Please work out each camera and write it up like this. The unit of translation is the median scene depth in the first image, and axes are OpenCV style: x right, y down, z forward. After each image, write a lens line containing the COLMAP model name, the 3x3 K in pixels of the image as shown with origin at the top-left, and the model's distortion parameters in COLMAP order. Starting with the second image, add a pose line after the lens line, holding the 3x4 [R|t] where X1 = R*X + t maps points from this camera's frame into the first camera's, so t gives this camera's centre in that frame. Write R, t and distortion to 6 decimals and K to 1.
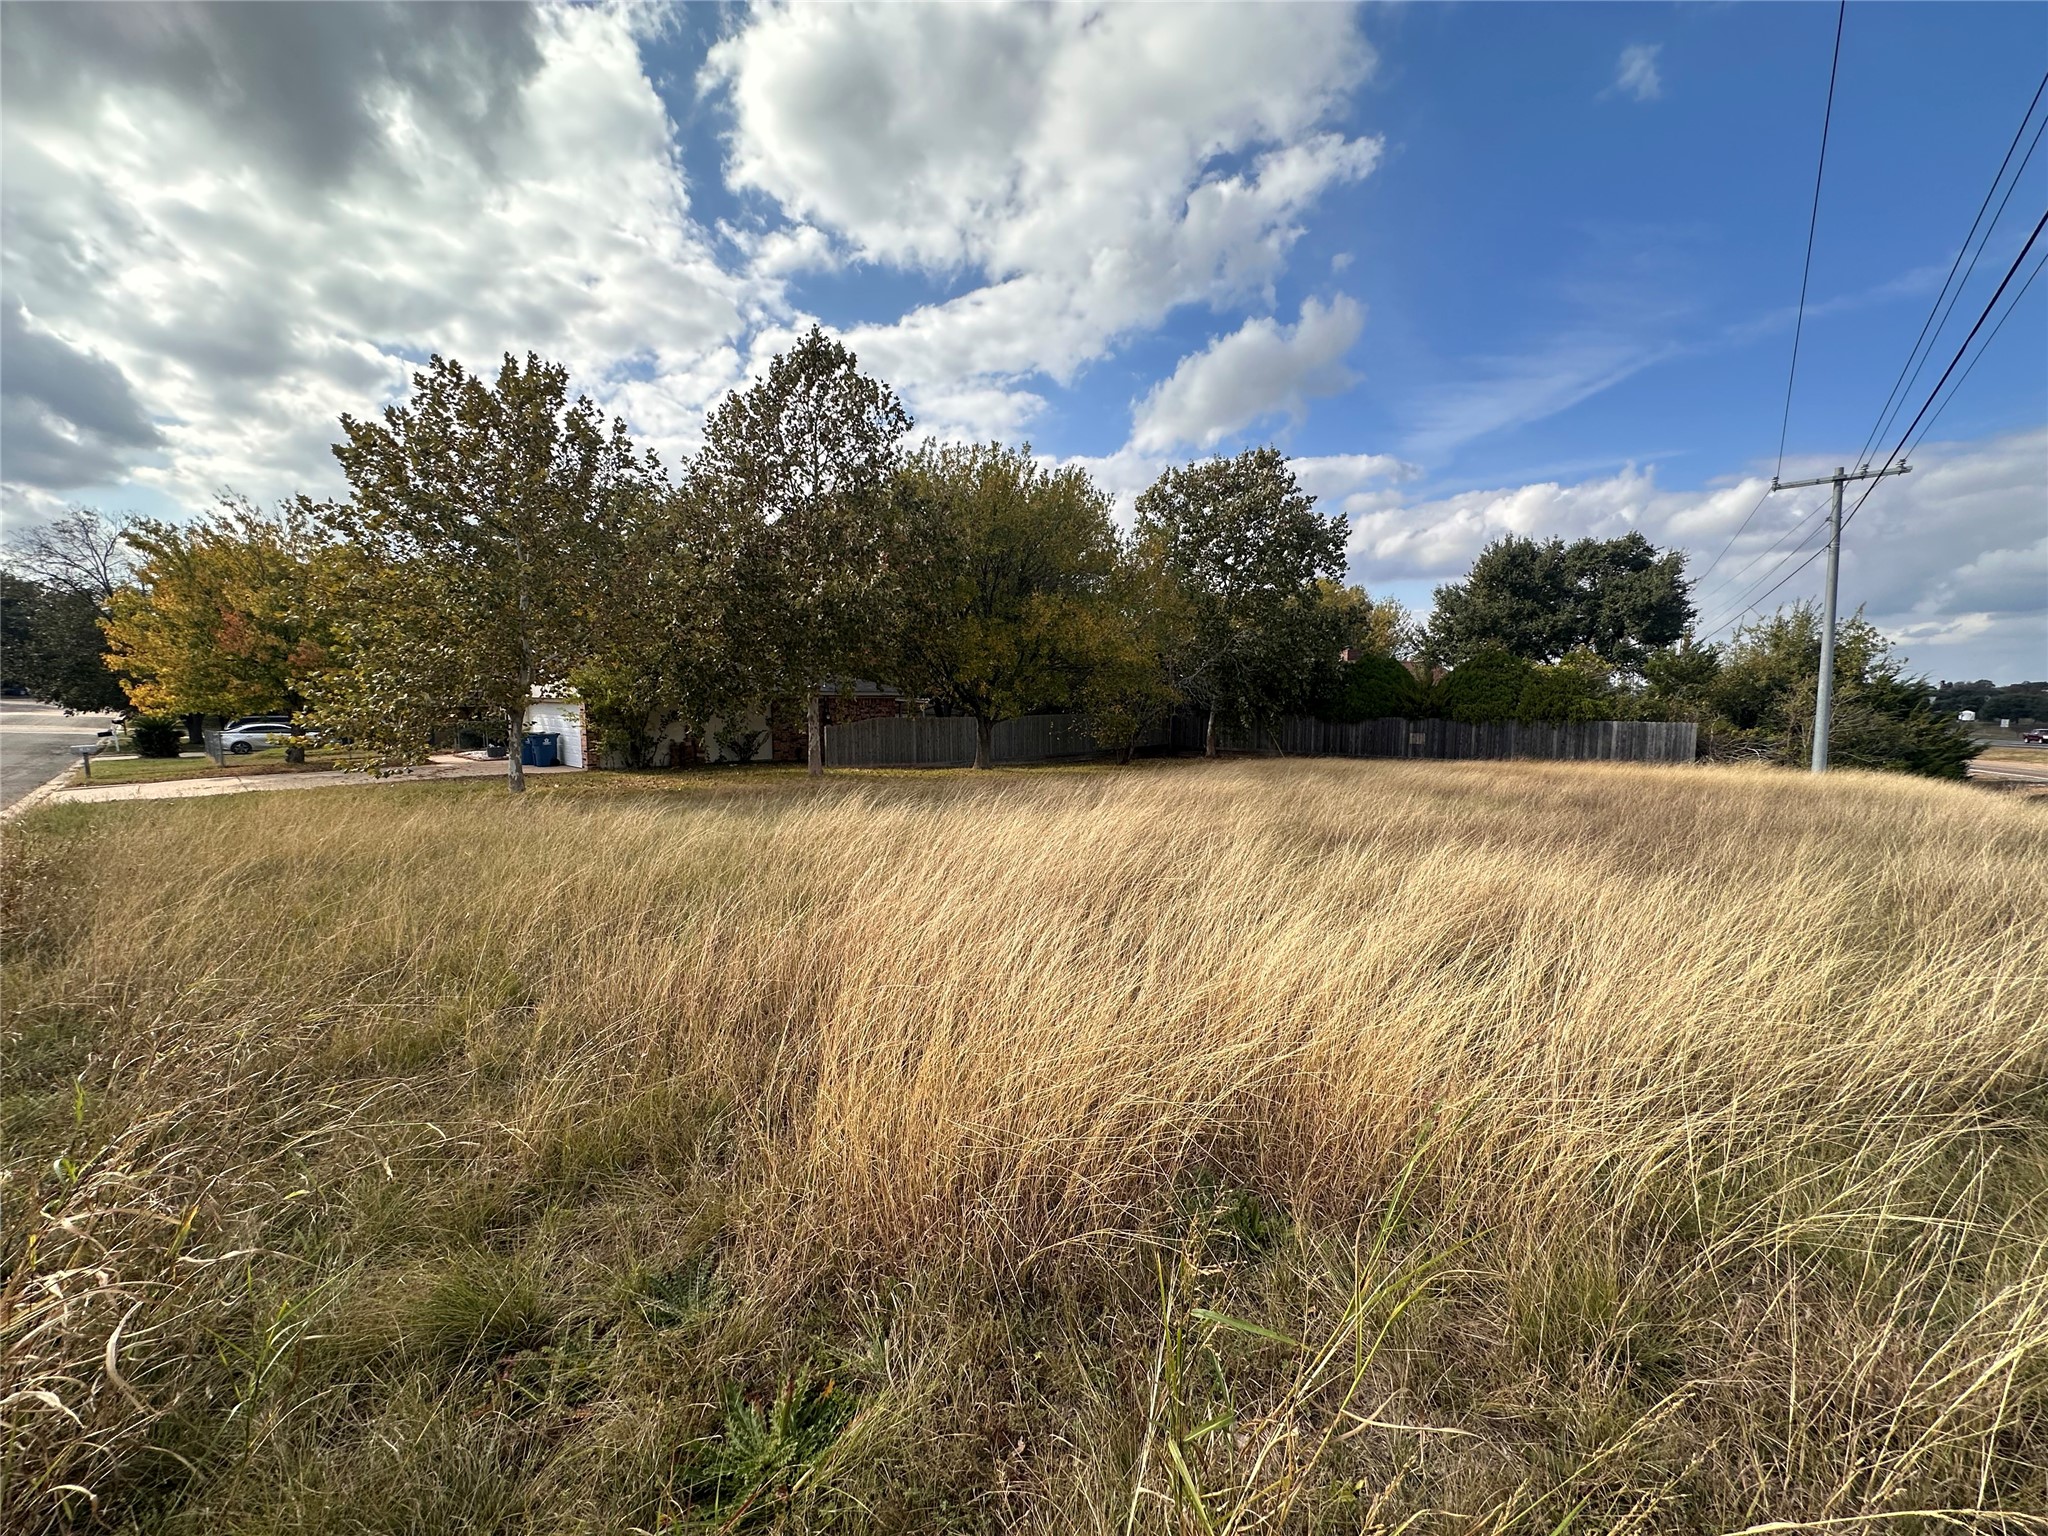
lens RADIAL K [[817.8, 0, 1016.6], [0, 817.8, 781.7], [0, 0, 1]] dist [-0.008295, 0.001124]
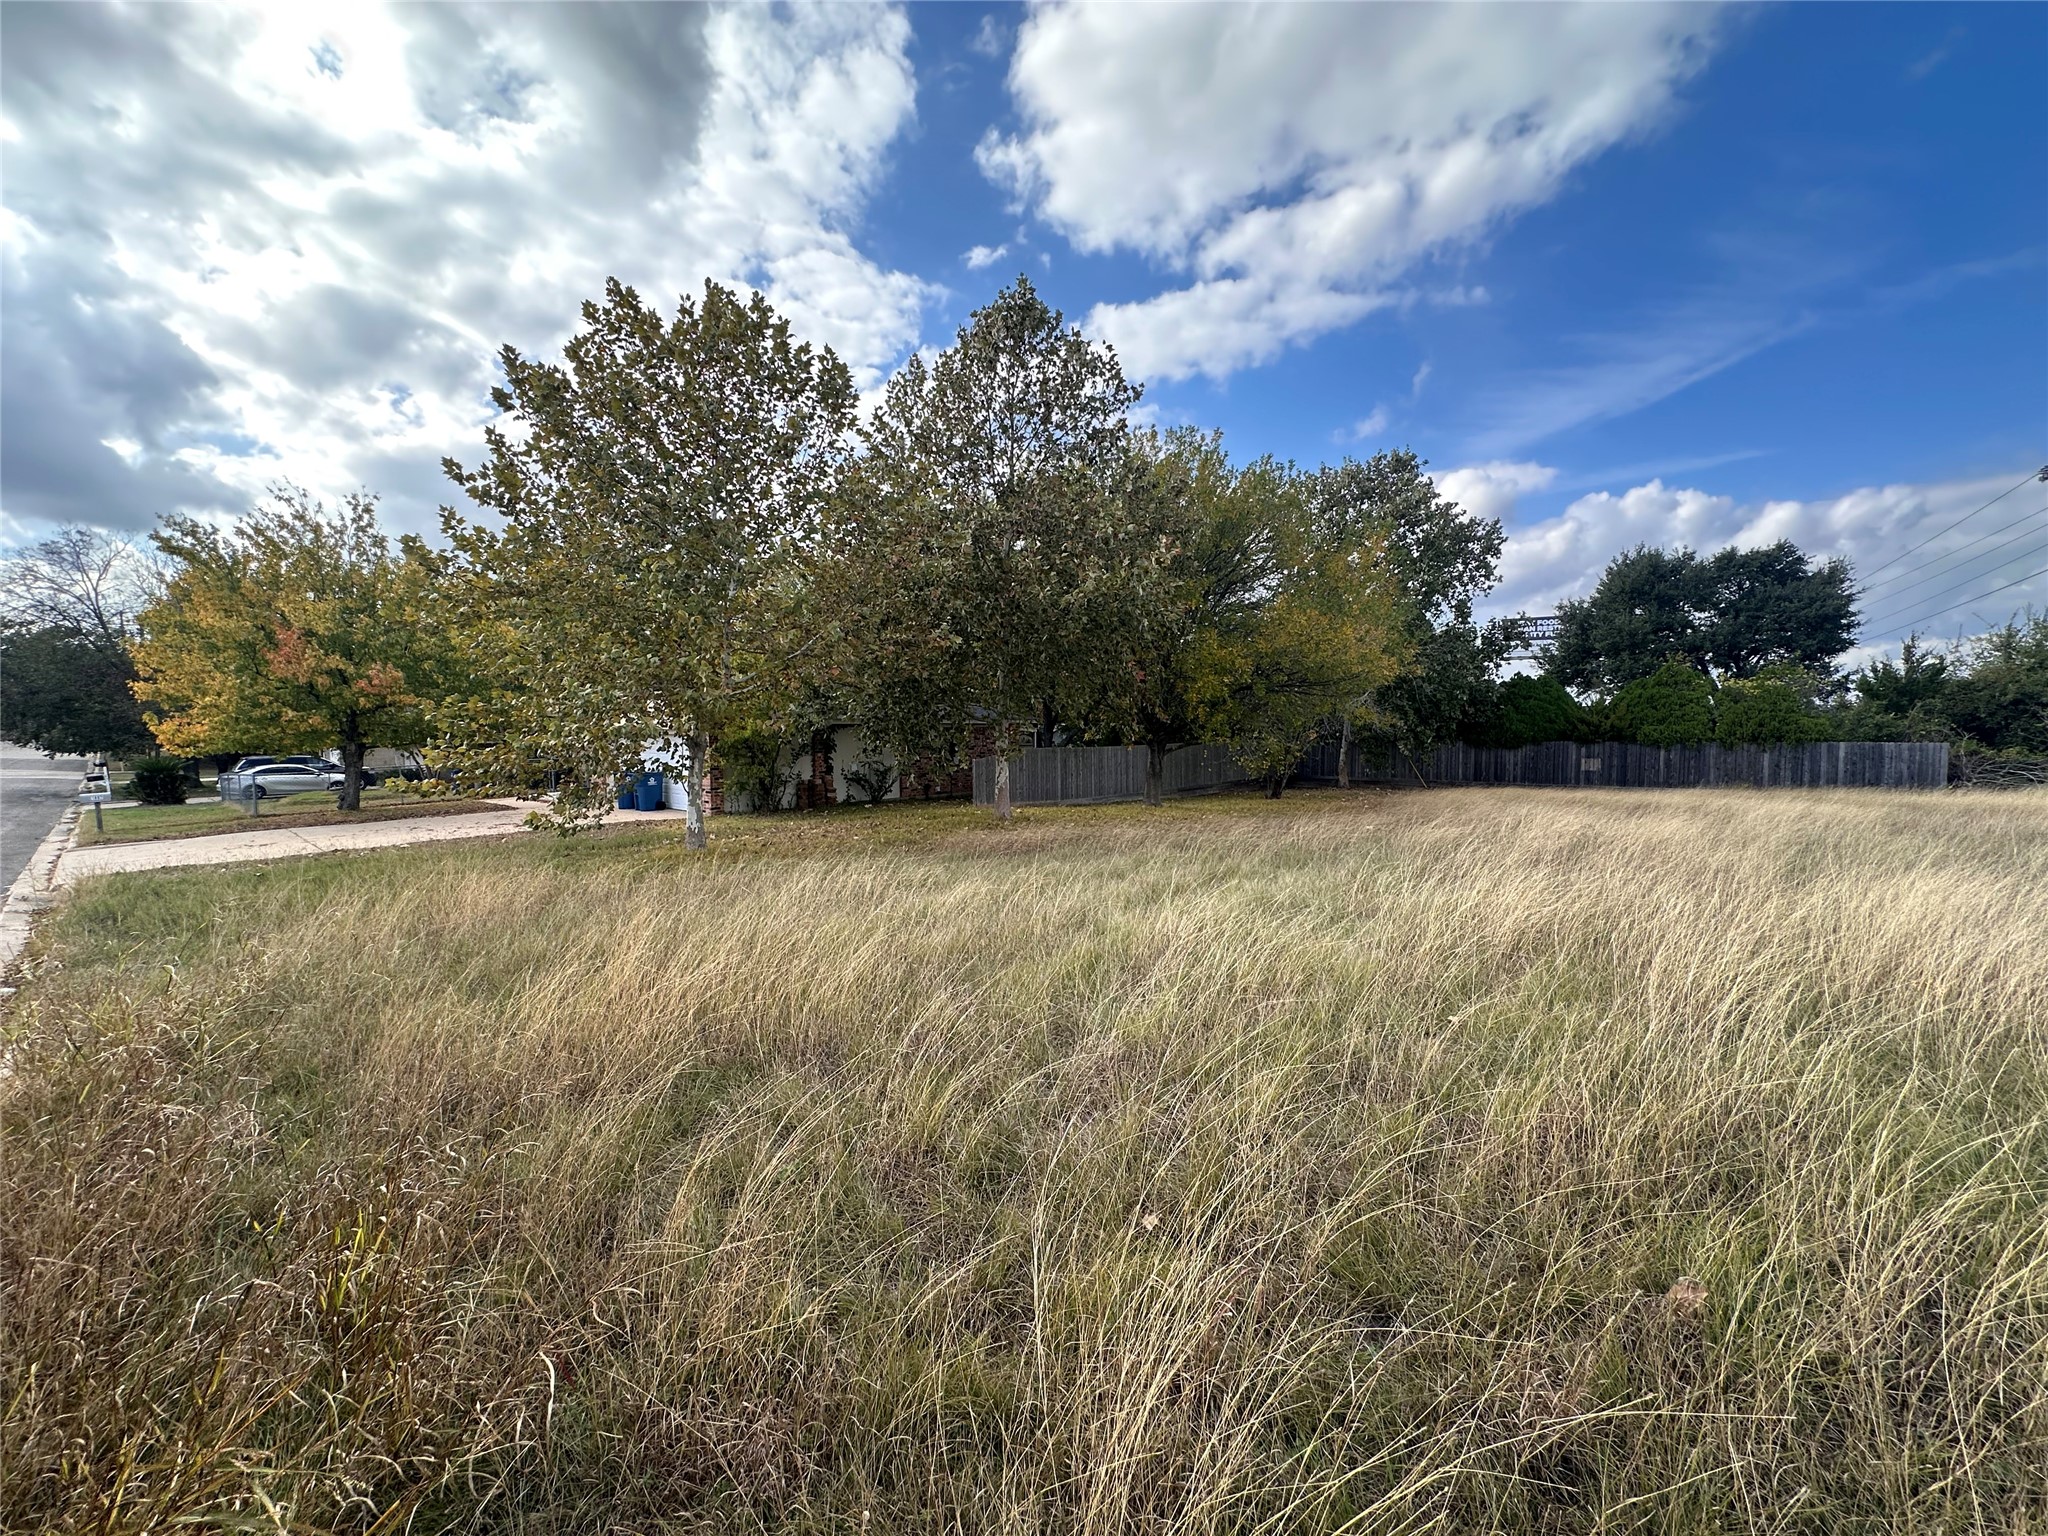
lens RADIAL K [[817.8, 0, 1020.4], [0, 817.8, 788.5], [0, 0, 1]] dist [-0.008295, 0.001124]
pose [[0.999645, -0.013547, 0.022935, -0.338738], [0.014216, 0.999470, -0.029273, -0.017712], [-0.022526, 0.029588, 0.999308, 0.228996]]
